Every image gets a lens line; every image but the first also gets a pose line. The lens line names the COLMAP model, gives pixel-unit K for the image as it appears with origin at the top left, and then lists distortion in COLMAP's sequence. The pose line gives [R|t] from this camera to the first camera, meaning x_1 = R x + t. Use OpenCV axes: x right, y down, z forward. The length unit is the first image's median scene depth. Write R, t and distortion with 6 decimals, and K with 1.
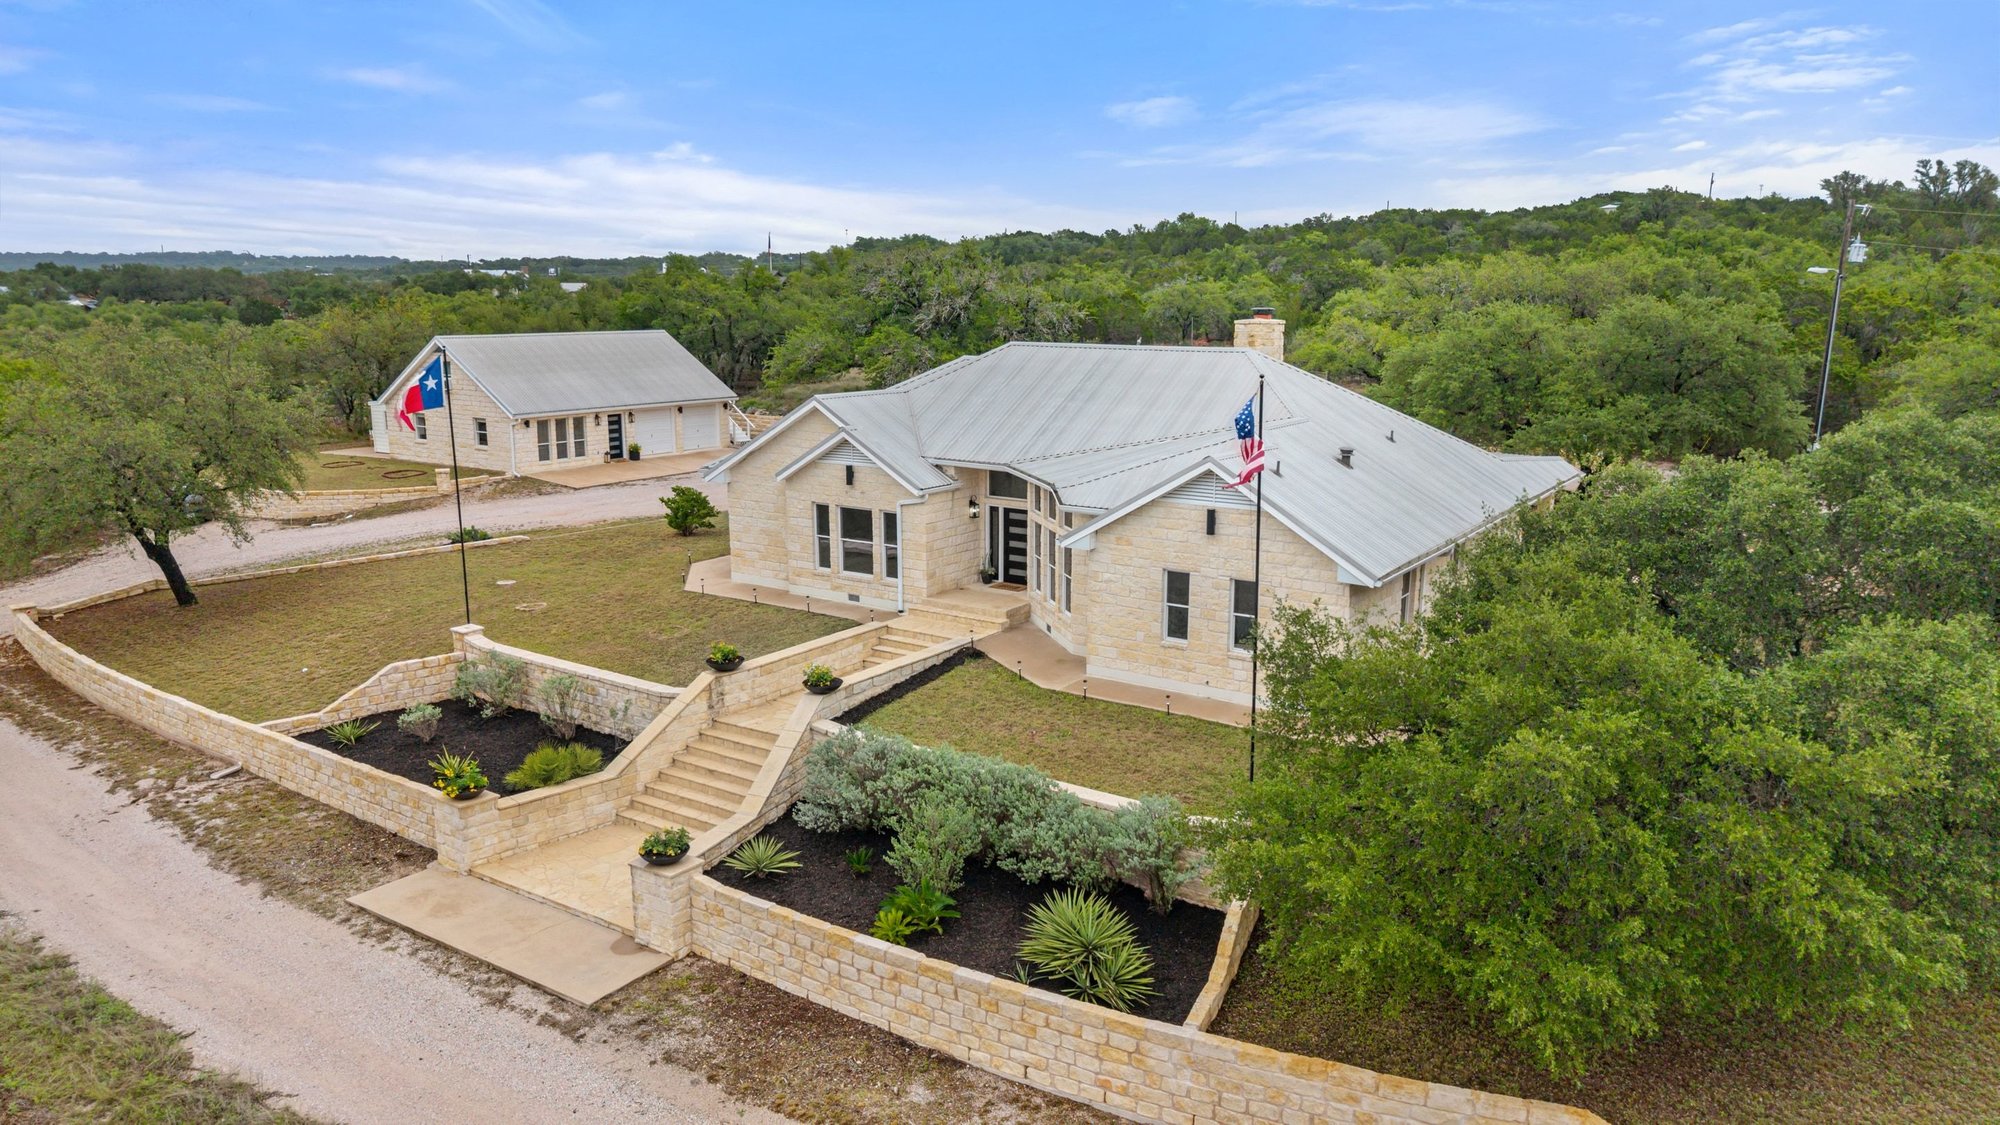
lens RADIAL K [[1395.6, 0, 1004.9], [0, 1395.6, 553.4], [0, 0, 1]] dist [0.009440, -0.017226]
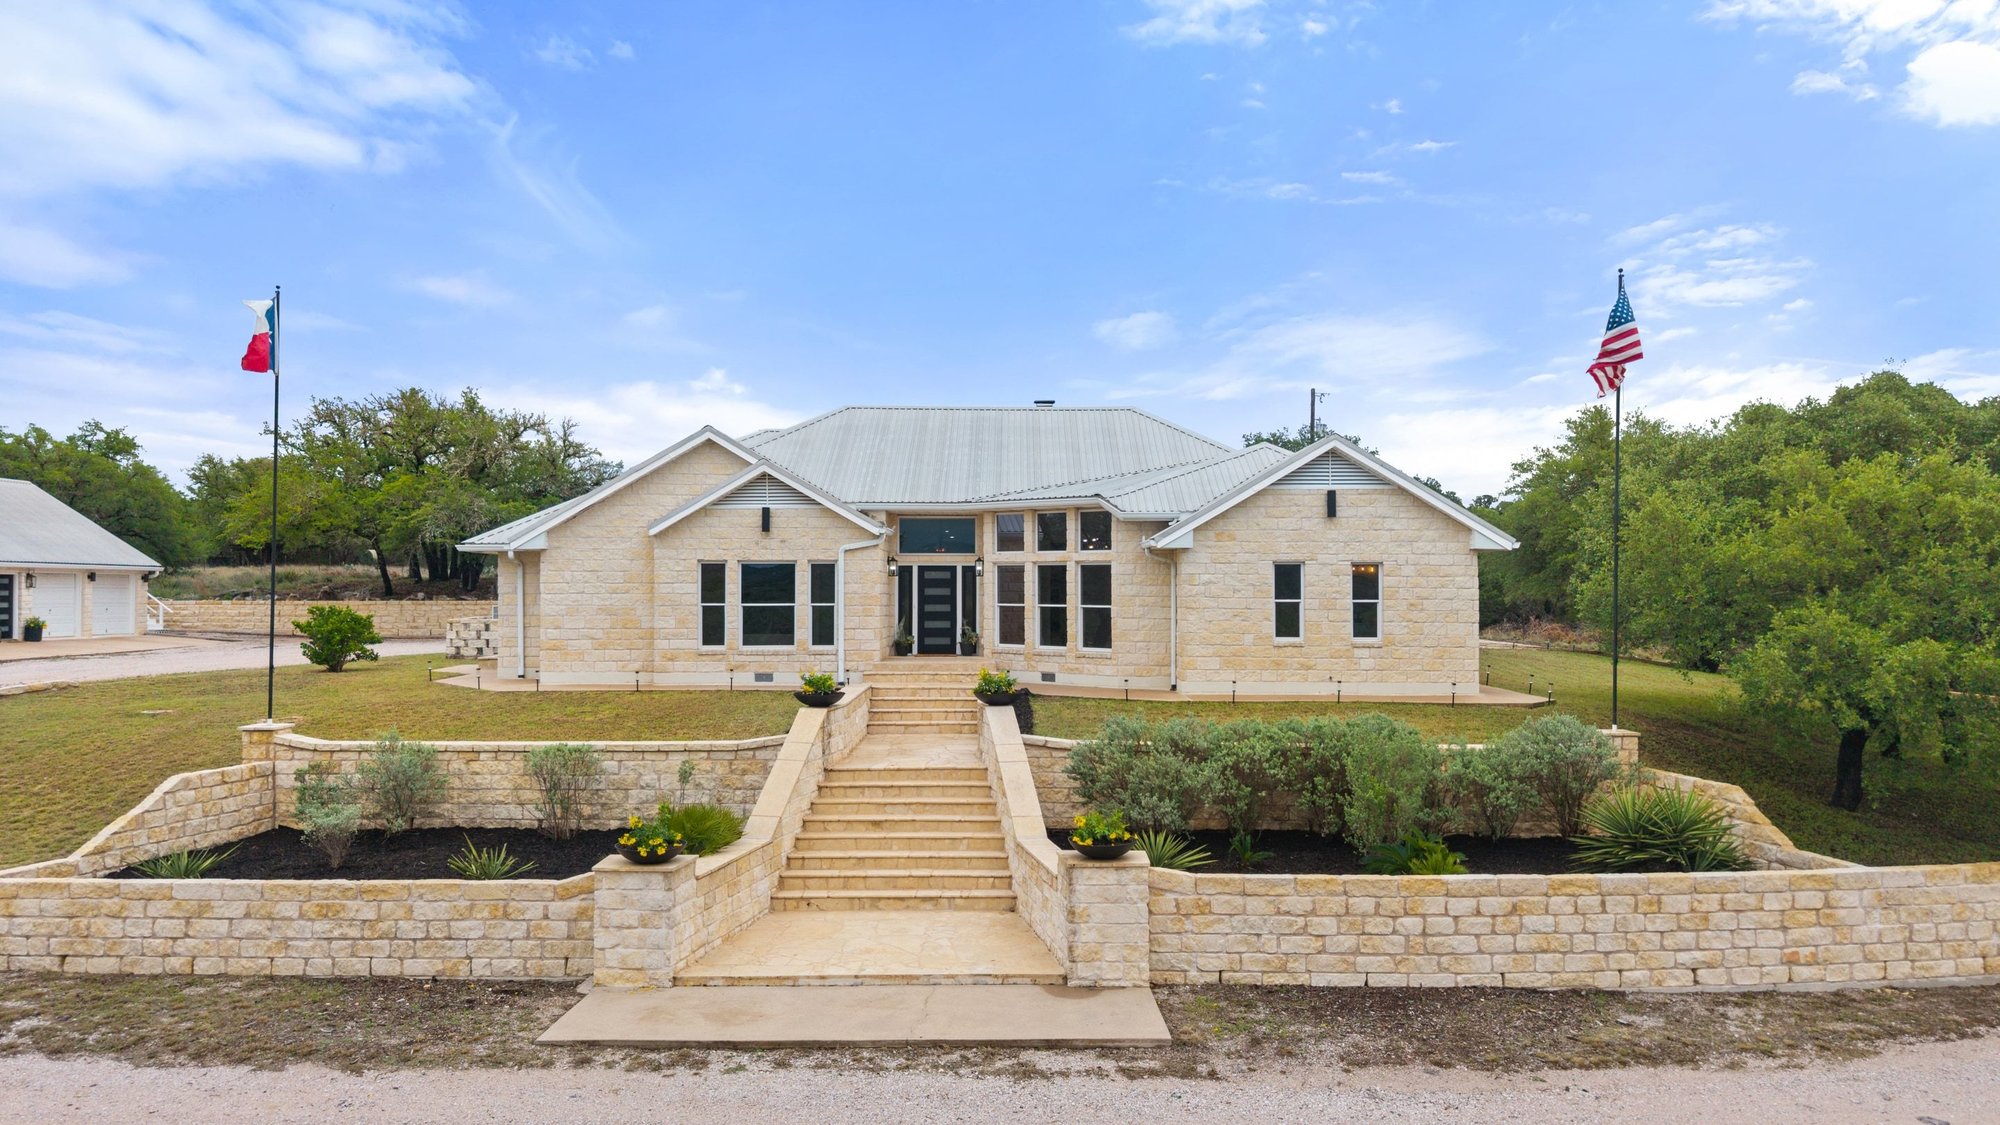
lens RADIAL K [[1395.6, 0, 1000.8], [0, 1395.6, 559.3], [0, 0, 1]] dist [0.009440, -0.017226]
pose [[0.821153, 0.013205, 0.570555, -0.578408], [0.111196, 0.976871, -0.182643, 0.161991], [-0.559770, 0.213421, 0.800693, 0.350539]]
